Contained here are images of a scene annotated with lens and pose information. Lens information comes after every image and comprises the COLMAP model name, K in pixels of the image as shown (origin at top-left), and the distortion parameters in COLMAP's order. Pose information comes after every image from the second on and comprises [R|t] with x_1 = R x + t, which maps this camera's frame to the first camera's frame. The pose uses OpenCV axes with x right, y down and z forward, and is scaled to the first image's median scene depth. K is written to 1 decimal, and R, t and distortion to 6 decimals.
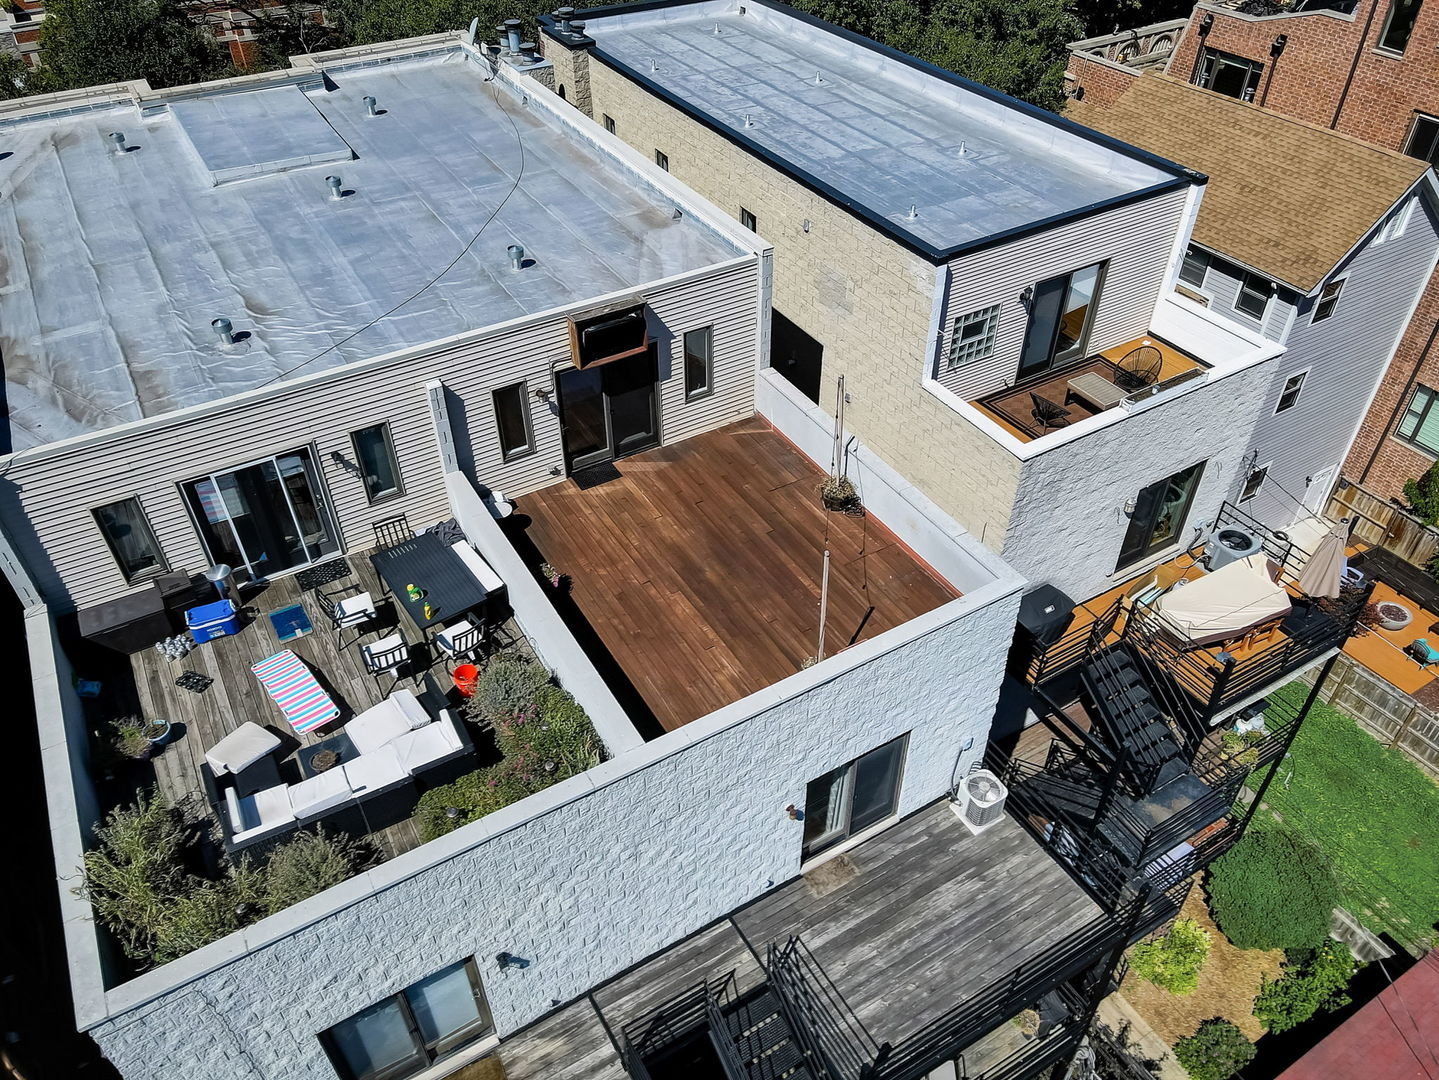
lens RADIAL K [[1041.2, 0, 713.4], [0, 1041.2, 536.9], [0, 0, 1]] dist [0.041317, -0.023187]
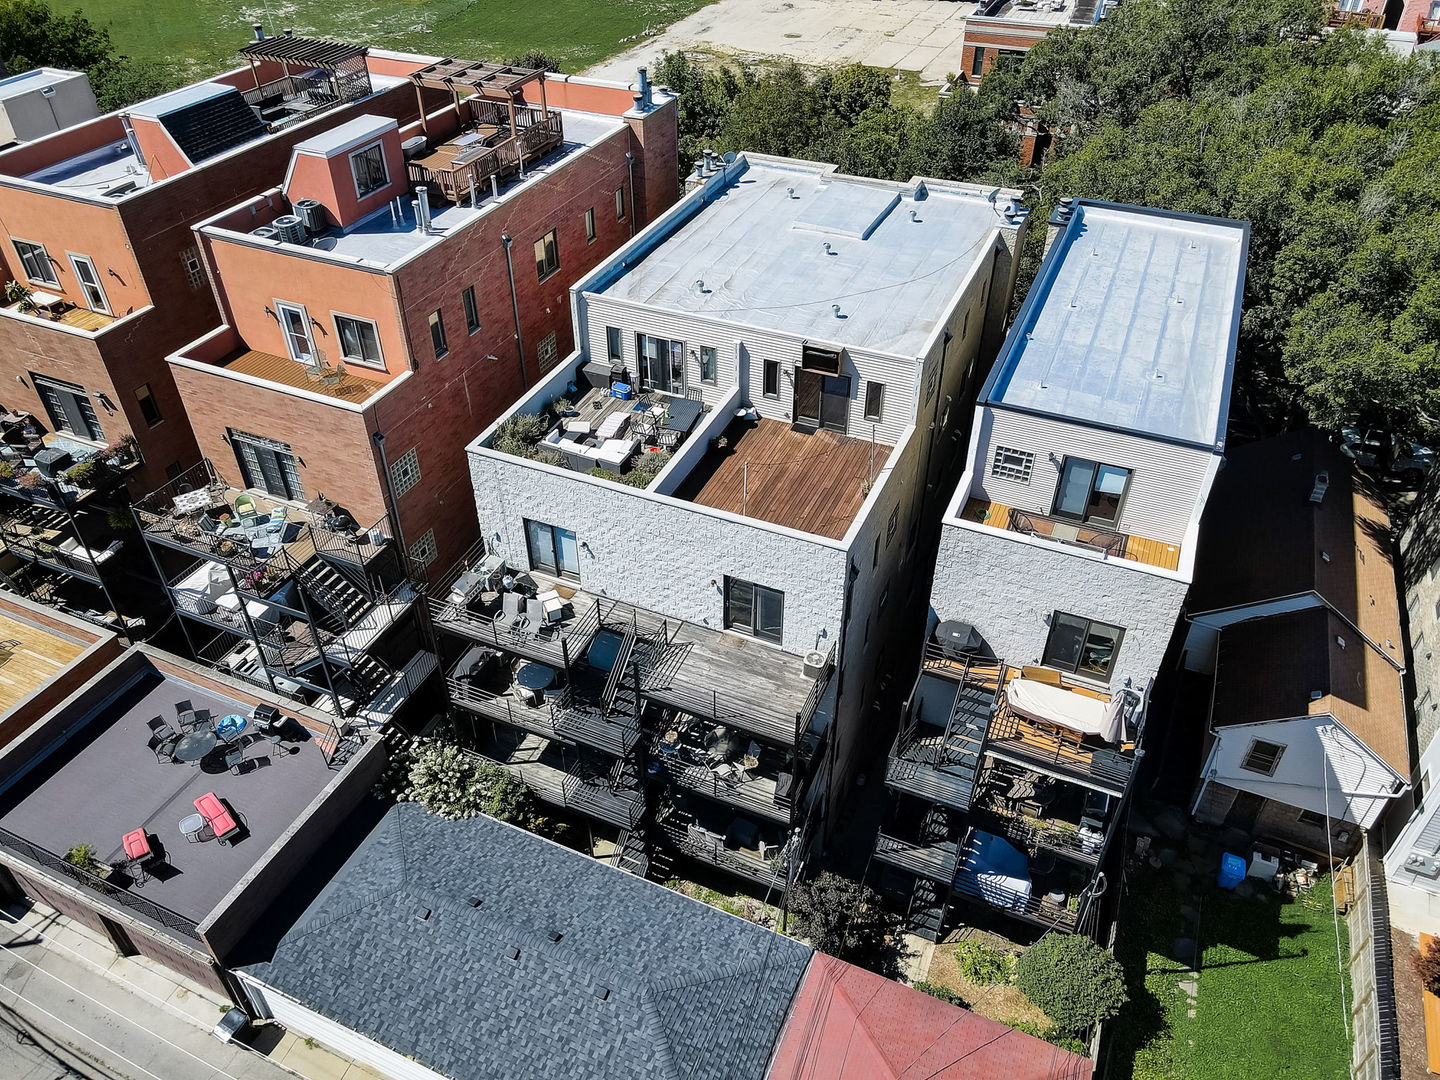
lens RADIAL K [[1041.9, 0, 716.2], [0, 1041.9, 531.9], [0, 0, 1]] dist [0.041317, -0.023187]
pose [[0.586201, 0.508965, -0.630336, 1.205303], [-0.530784, 0.829070, 0.175814, -0.170546], [0.612076, 0.231510, 0.756152, -0.529512]]
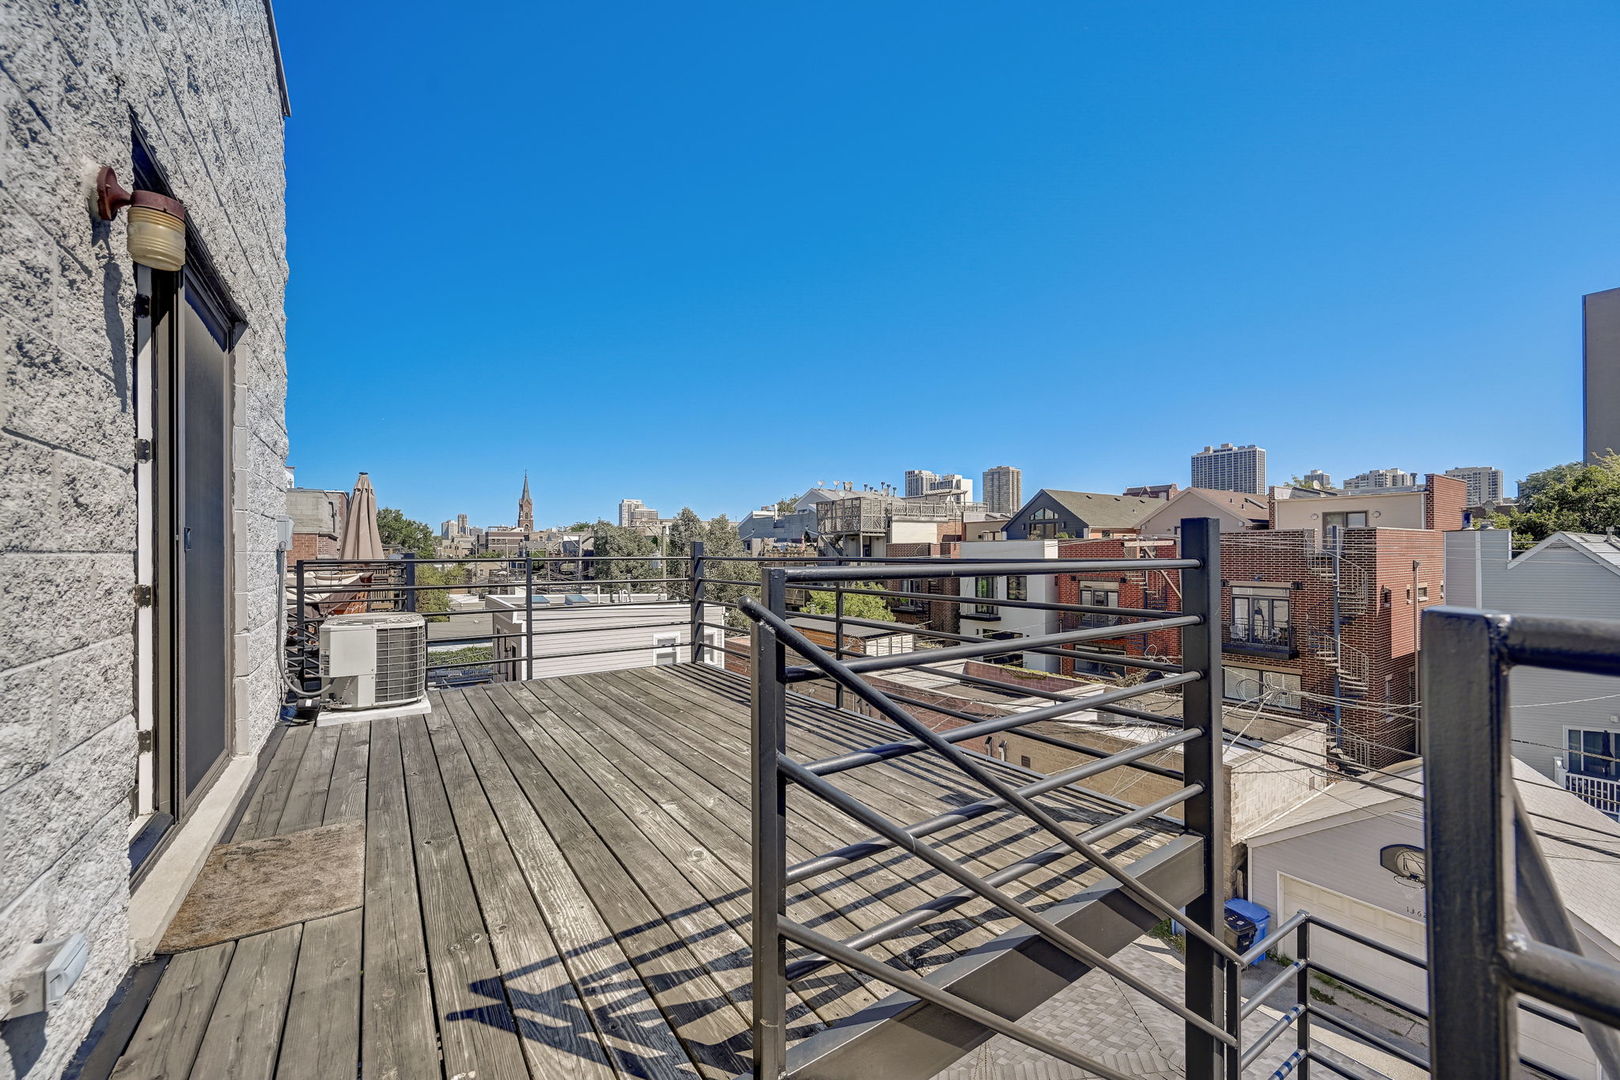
lens RADIAL K [[635.9, 0, 815.1], [0, 635.9, 549.3], [0, 0, 1]] dist [0.000019, 0.000012]
pose [[-0.070690, 0.018773, 0.997322, -0.031363], [0.652999, 0.756681, 0.032041, 0.337435], [-0.754053, 0.653515, -0.065749, 0.869283]]
